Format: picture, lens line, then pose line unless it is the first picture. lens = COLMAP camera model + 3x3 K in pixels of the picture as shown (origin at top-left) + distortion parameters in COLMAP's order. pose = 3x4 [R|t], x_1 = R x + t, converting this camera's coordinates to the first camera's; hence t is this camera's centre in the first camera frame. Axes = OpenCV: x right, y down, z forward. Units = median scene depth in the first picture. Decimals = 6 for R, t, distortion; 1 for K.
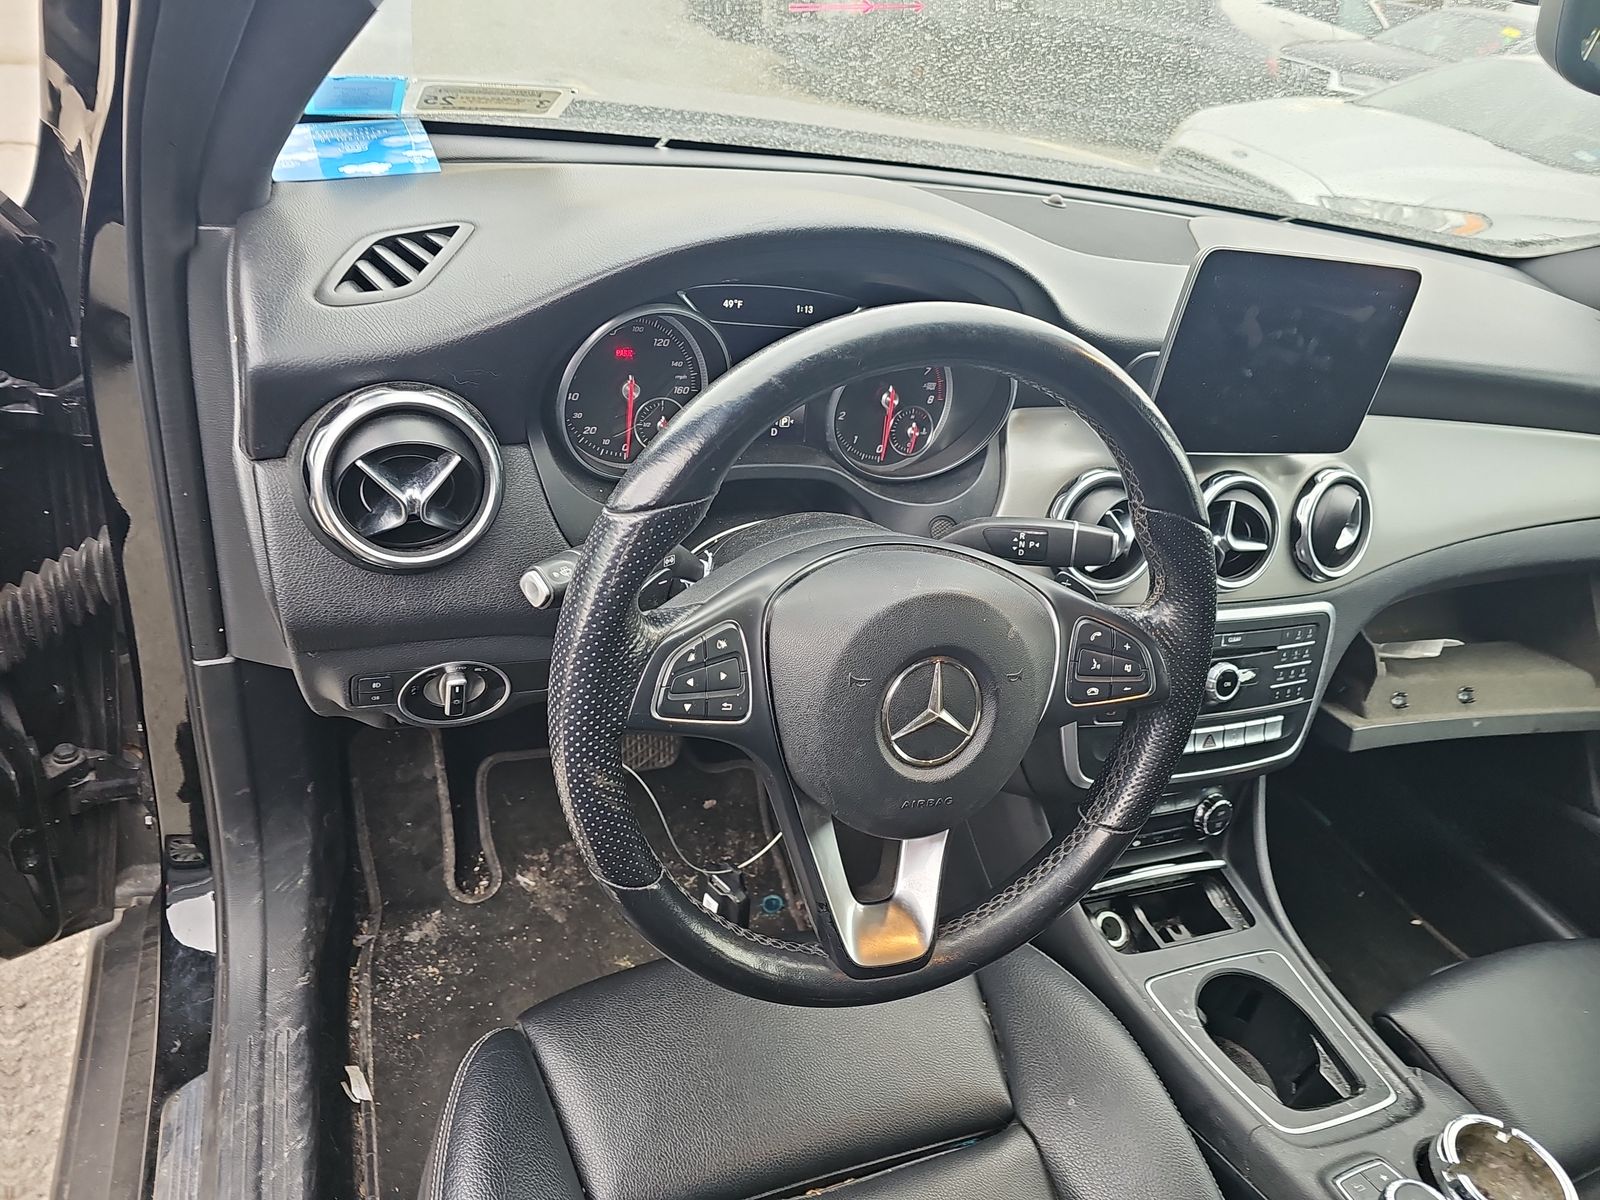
lens RADIAL K [[1083.1, 0, 799.8], [0, 1083.1, 607.8], [0, 0, 1]] dist [0.037211, -0.059264]
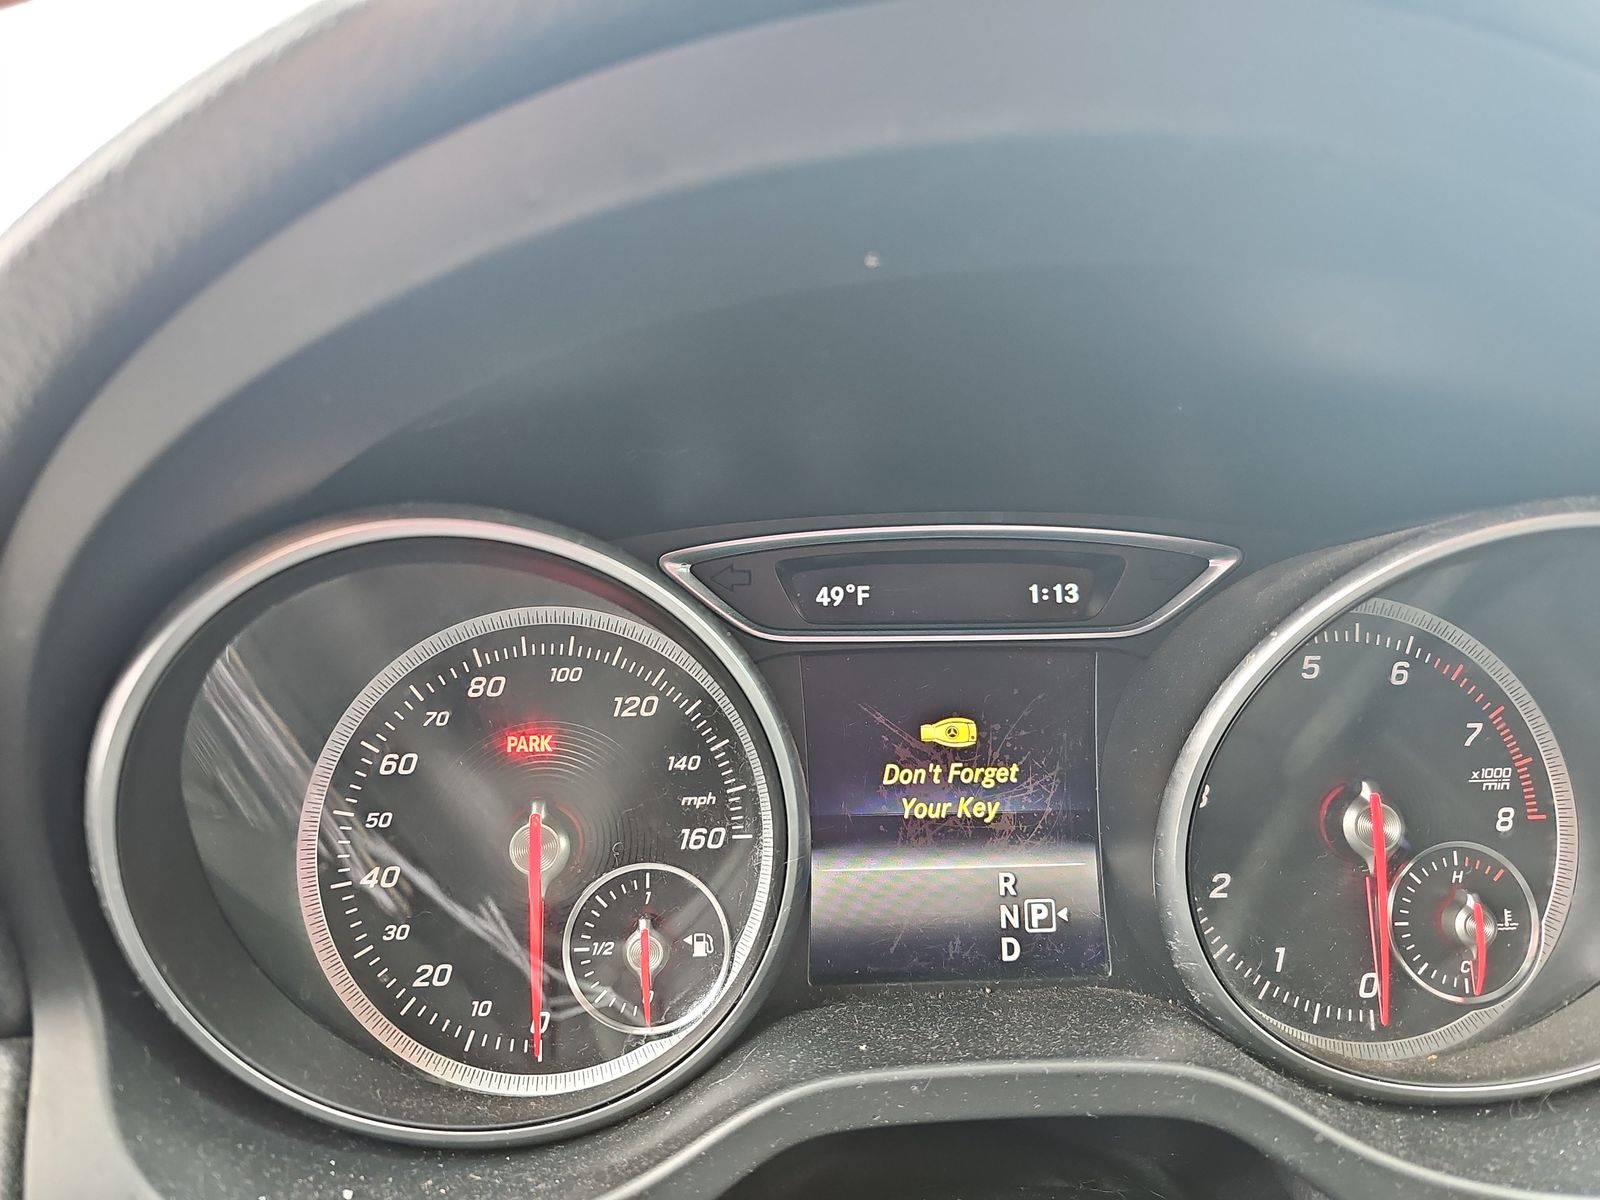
lens RADIAL K [[1083.1, 0, 799.8], [0, 1083.1, 607.8], [0, 0, 1]] dist [0.037211, -0.059264]
pose [[0.935407, -0.160422, -0.315084, 0.036265], [-0.005942, 0.883887, -0.467663, -0.094584], [0.353522, 0.439327, 0.825841, 0.629189]]
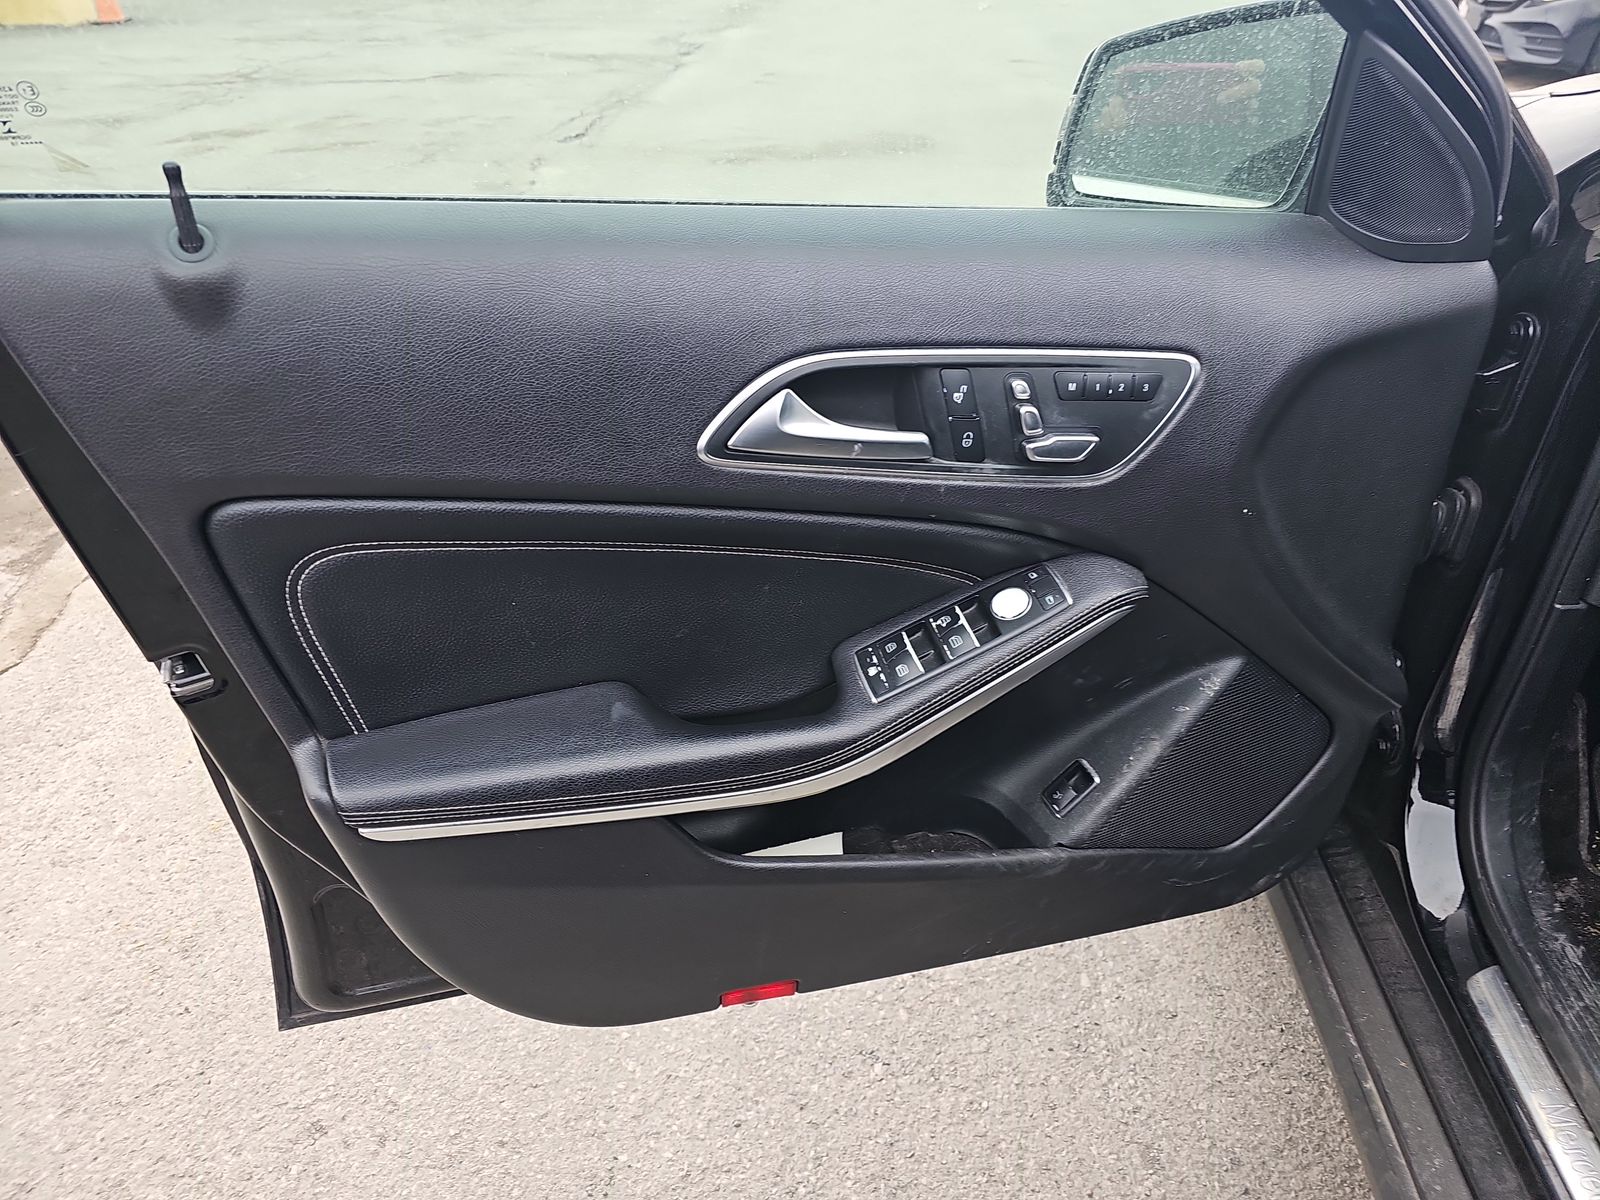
lens RADIAL K [[1083.1, 0, 799.8], [0, 1083.1, 607.8], [0, 0, 1]] dist [0.037211, -0.059264]
pose [[0.882459, 0.083469, -0.462924, -0.714190], [-0.096701, 0.995302, -0.004878, 0.132761], [0.460342, 0.049069, 0.886384, -0.373413]]
